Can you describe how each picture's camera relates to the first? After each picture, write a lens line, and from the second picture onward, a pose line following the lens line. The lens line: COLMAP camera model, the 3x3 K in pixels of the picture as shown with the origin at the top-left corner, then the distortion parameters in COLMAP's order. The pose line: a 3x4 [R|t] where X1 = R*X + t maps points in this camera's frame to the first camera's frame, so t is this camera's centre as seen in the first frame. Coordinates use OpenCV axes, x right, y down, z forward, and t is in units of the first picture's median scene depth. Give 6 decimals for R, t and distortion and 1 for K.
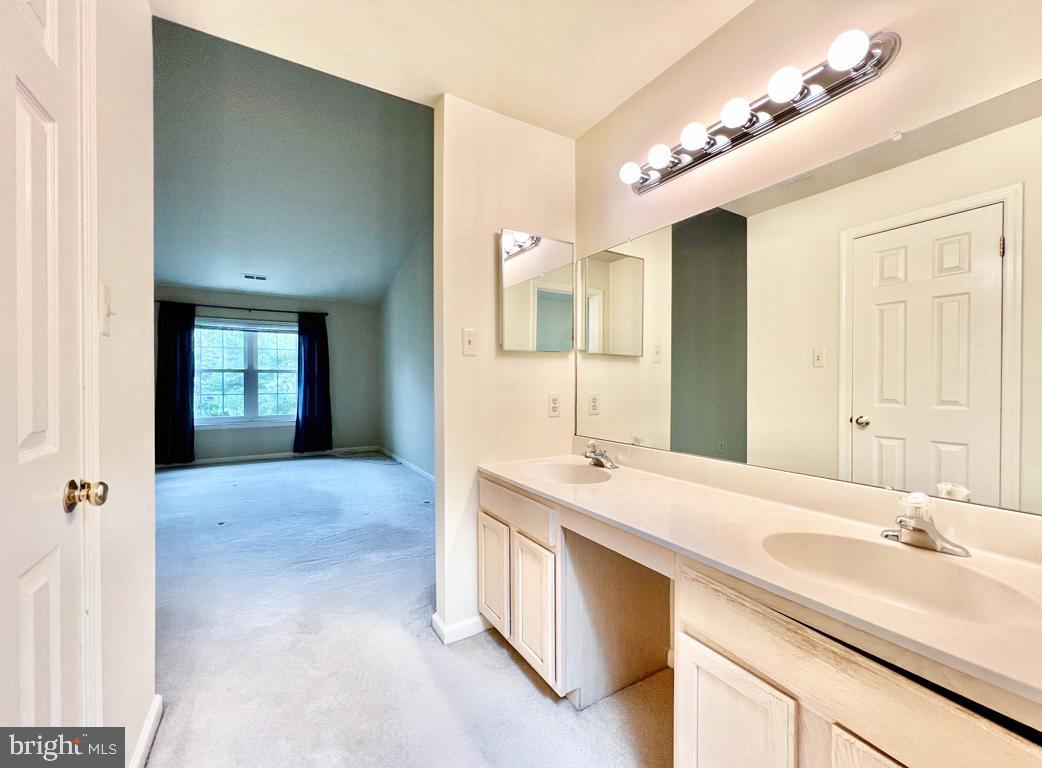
lens RADIAL K [[440.8, 0, 524.2], [0, 440.8, 386.2], [0, 0, 1]] dist [0.002105, 0.000285]
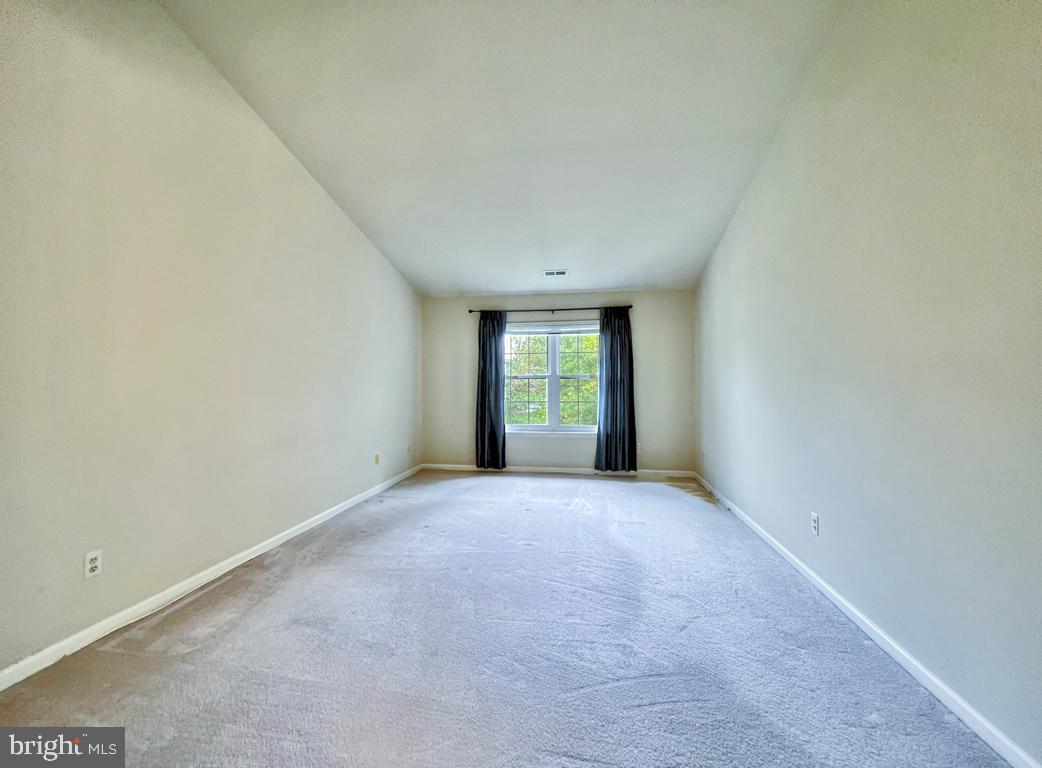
lens RADIAL K [[440.8, 0, 517.0], [0, 440.8, 388.0], [0, 0, 1]] dist [0.002105, 0.000285]
pose [[0.771166, 0.005550, -0.636610, -0.090586], [-0.001999, 0.999978, 0.006297, -0.016732], [0.636631, -0.003583, 0.771160, 0.239392]]
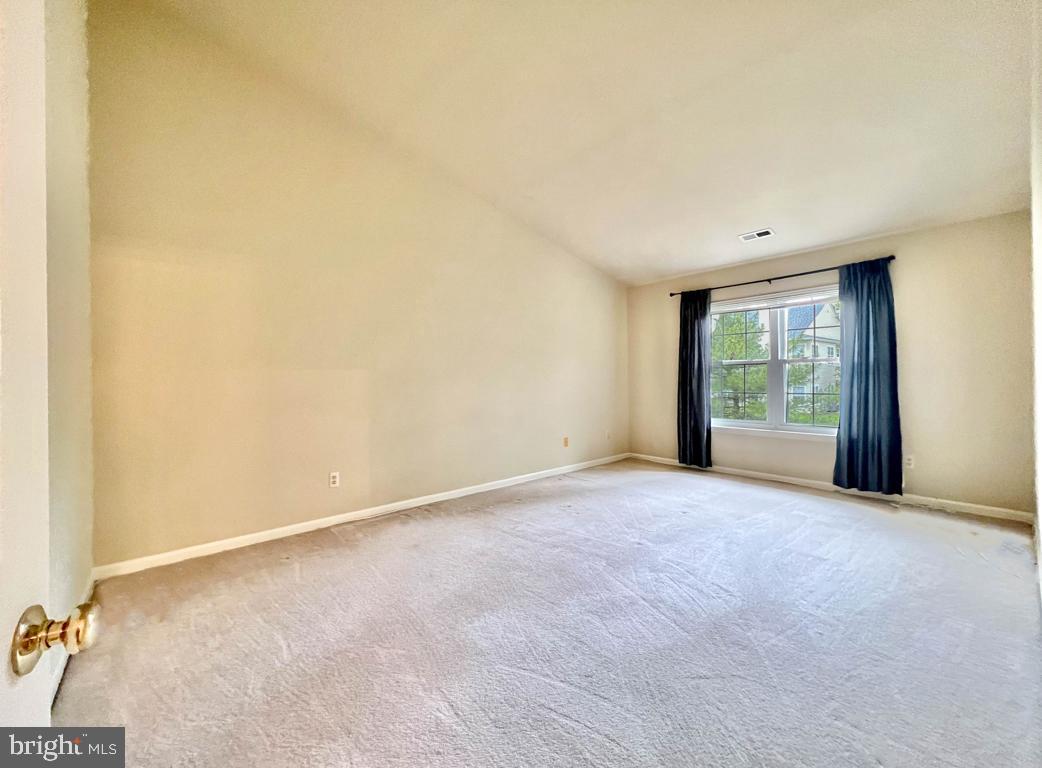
lens RADIAL K [[439.4, 0, 511.3], [0, 439.4, 379.9], [0, 0, 1]] dist [0.002686, 0.001404]
pose [[0.145760, 0.003747, -0.989313, 0.053835], [0.004813, 0.999978, 0.004496, -0.009771], [0.989308, -0.005417, 0.145739, 0.455325]]
